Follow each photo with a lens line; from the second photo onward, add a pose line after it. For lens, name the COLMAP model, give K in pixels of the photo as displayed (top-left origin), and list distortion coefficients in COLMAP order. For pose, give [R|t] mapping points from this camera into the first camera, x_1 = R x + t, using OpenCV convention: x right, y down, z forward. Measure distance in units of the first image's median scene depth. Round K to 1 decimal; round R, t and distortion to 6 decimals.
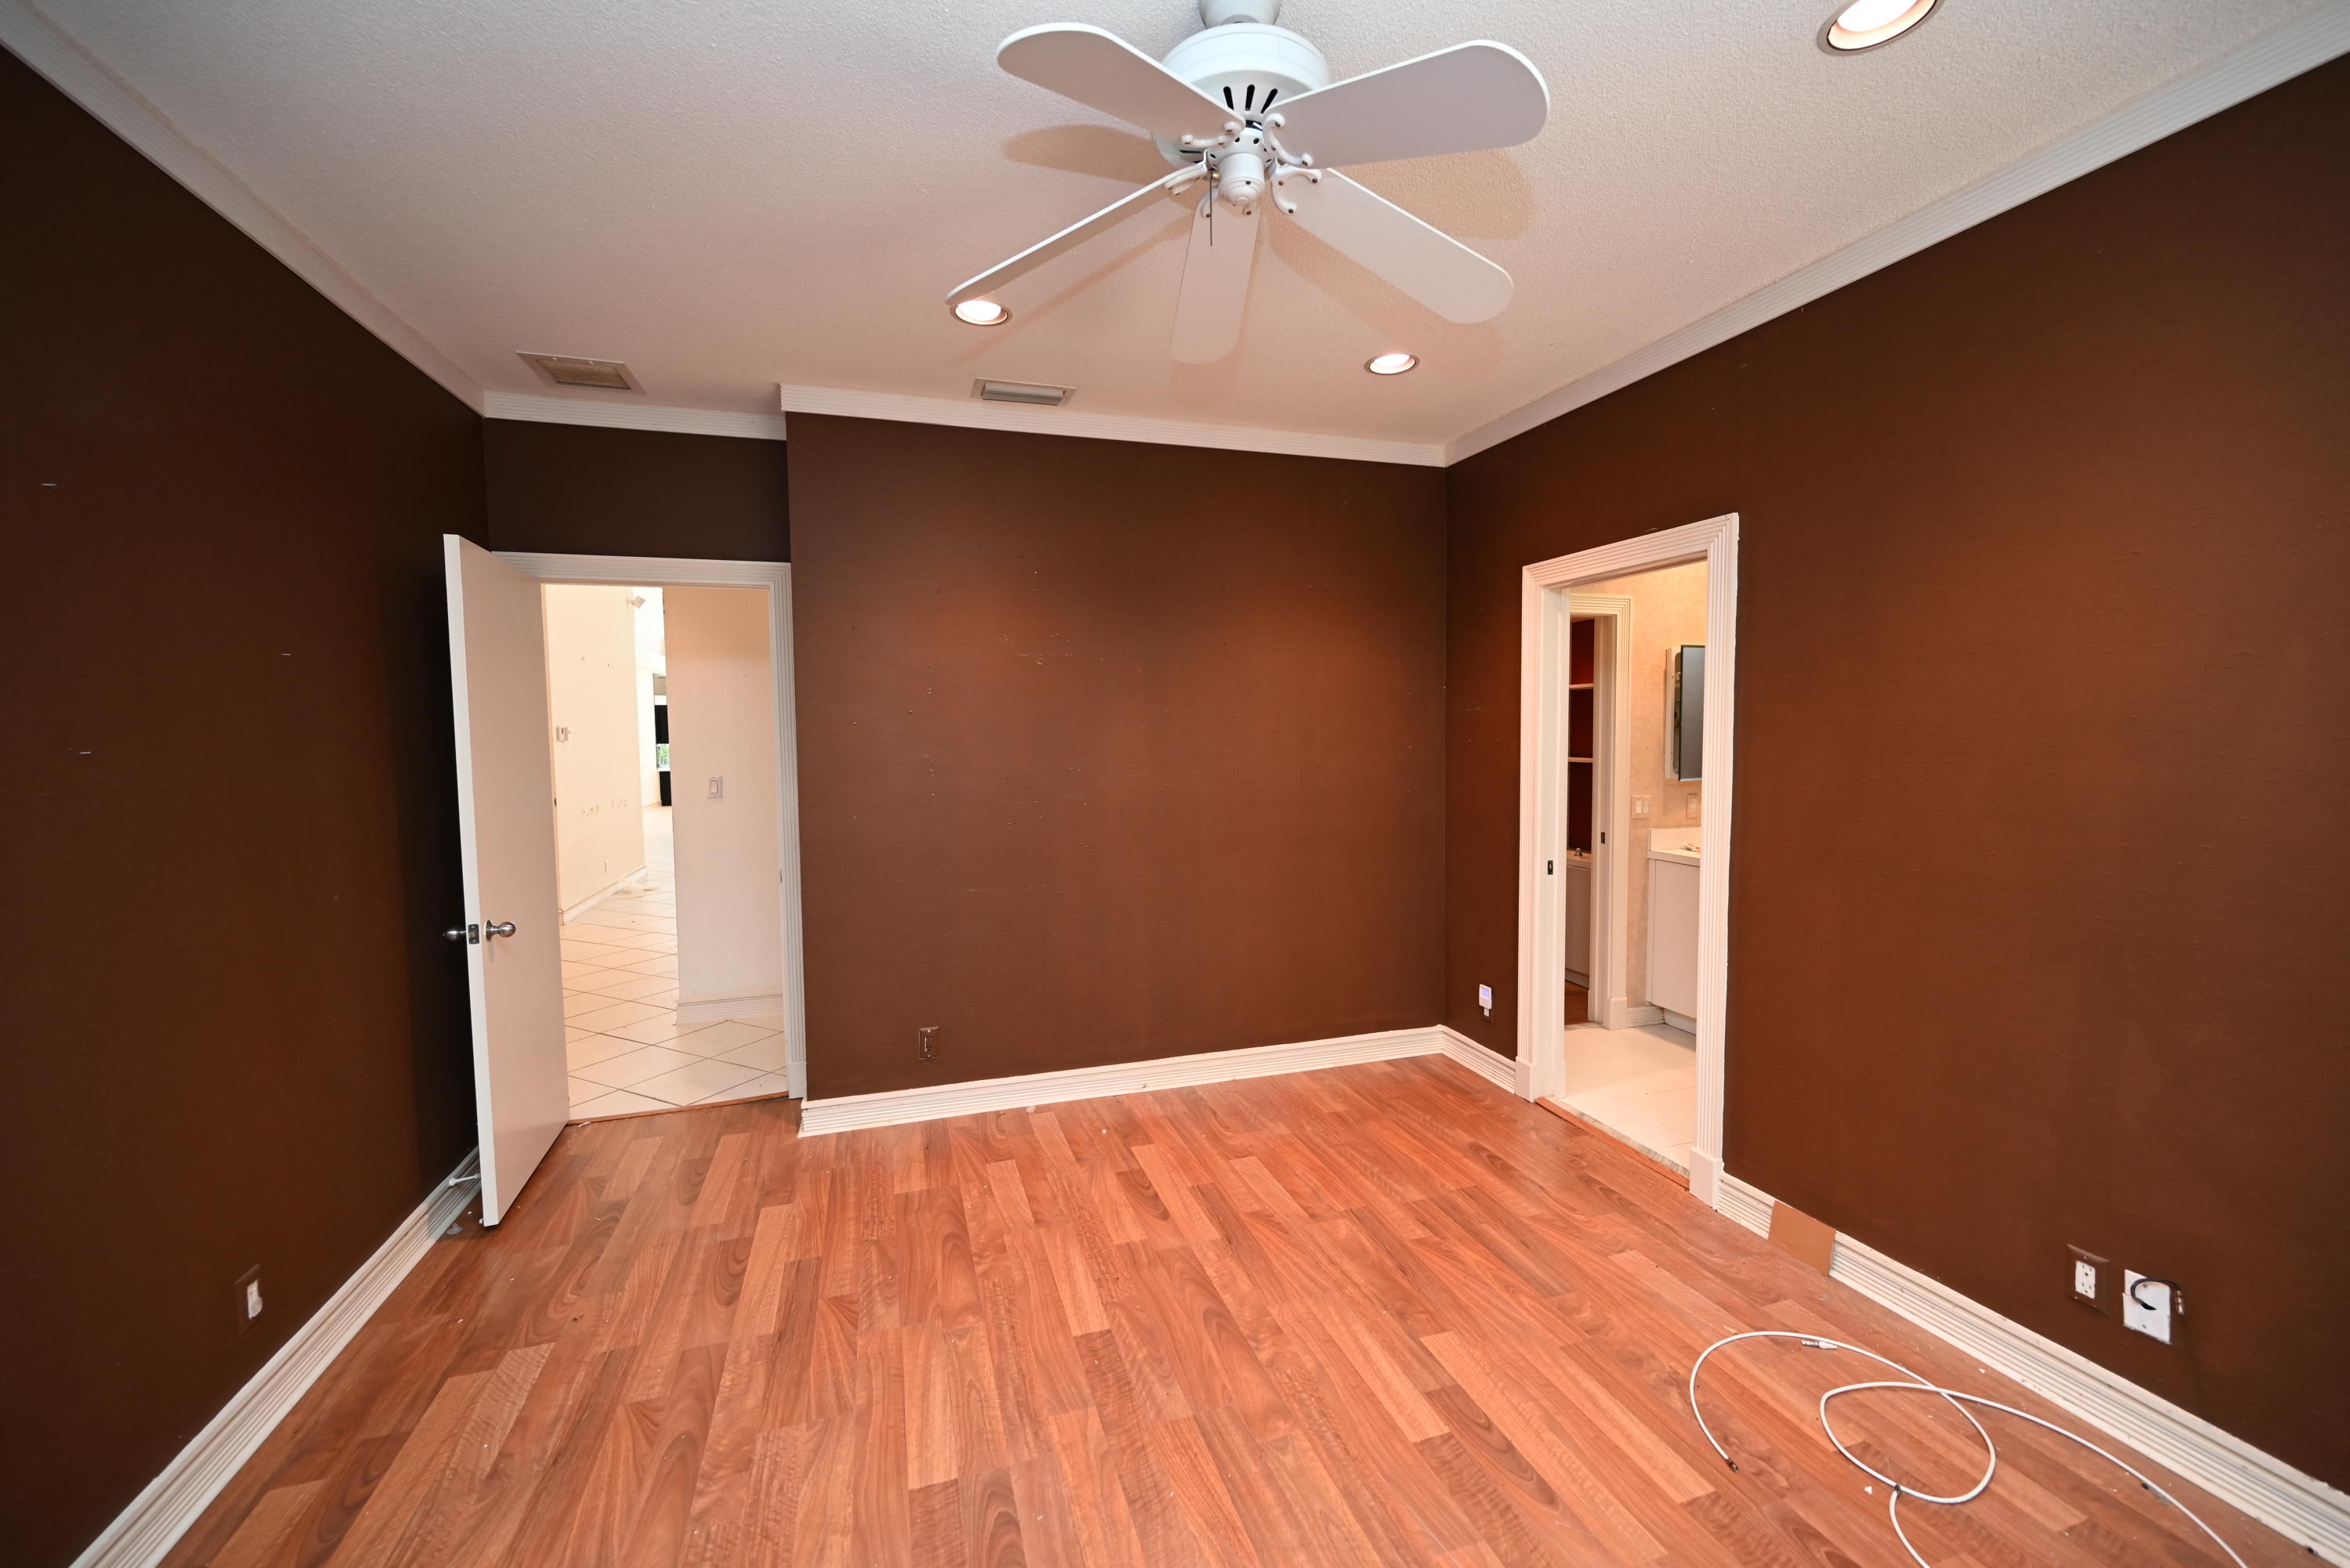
lens RADIAL K [[908.9, 0, 1175.0], [0, 908.9, 784.0], [0, 0, 1]] dist [0.000040, 0.000028]
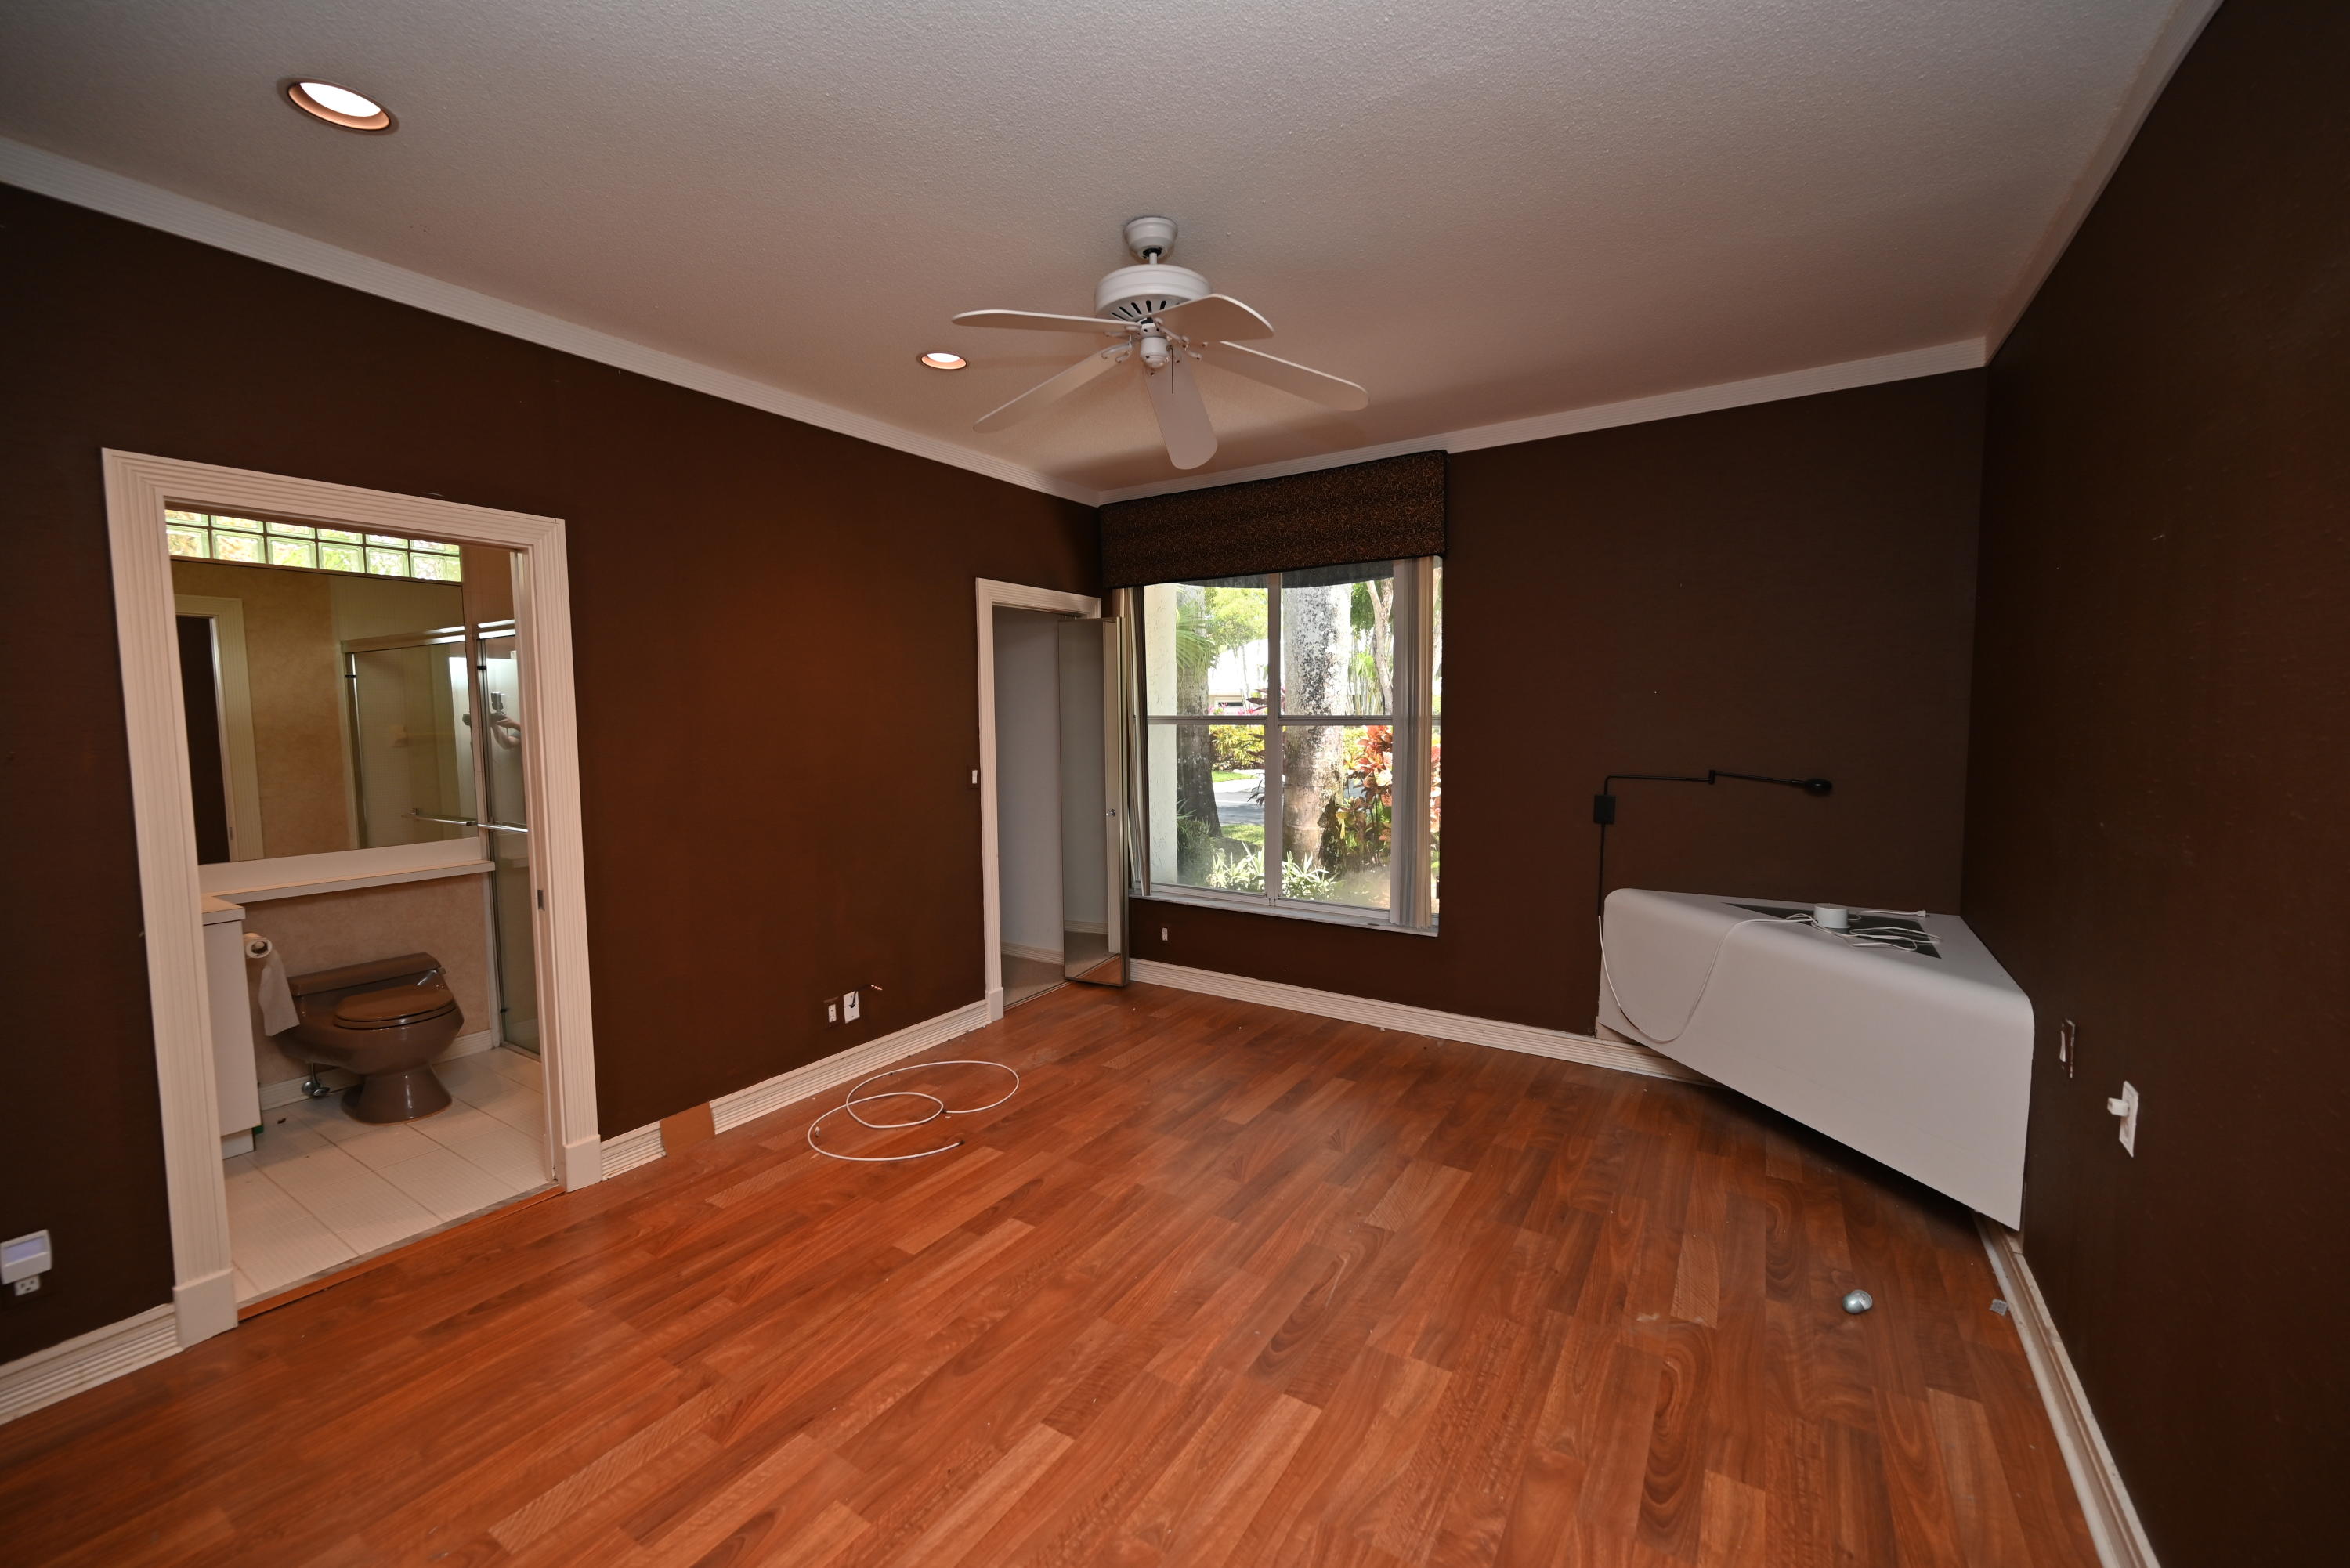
lens RADIAL K [[908.9, 0, 1175.0], [0, 908.9, 784.0], [0, 0, 1]] dist [0.000040, 0.000028]
pose [[-0.625909, -0.045065, 0.778593, -0.874375], [0.063752, 0.992032, 0.108669, -0.088138], [-0.777286, 0.117654, -0.618048, 1.509306]]
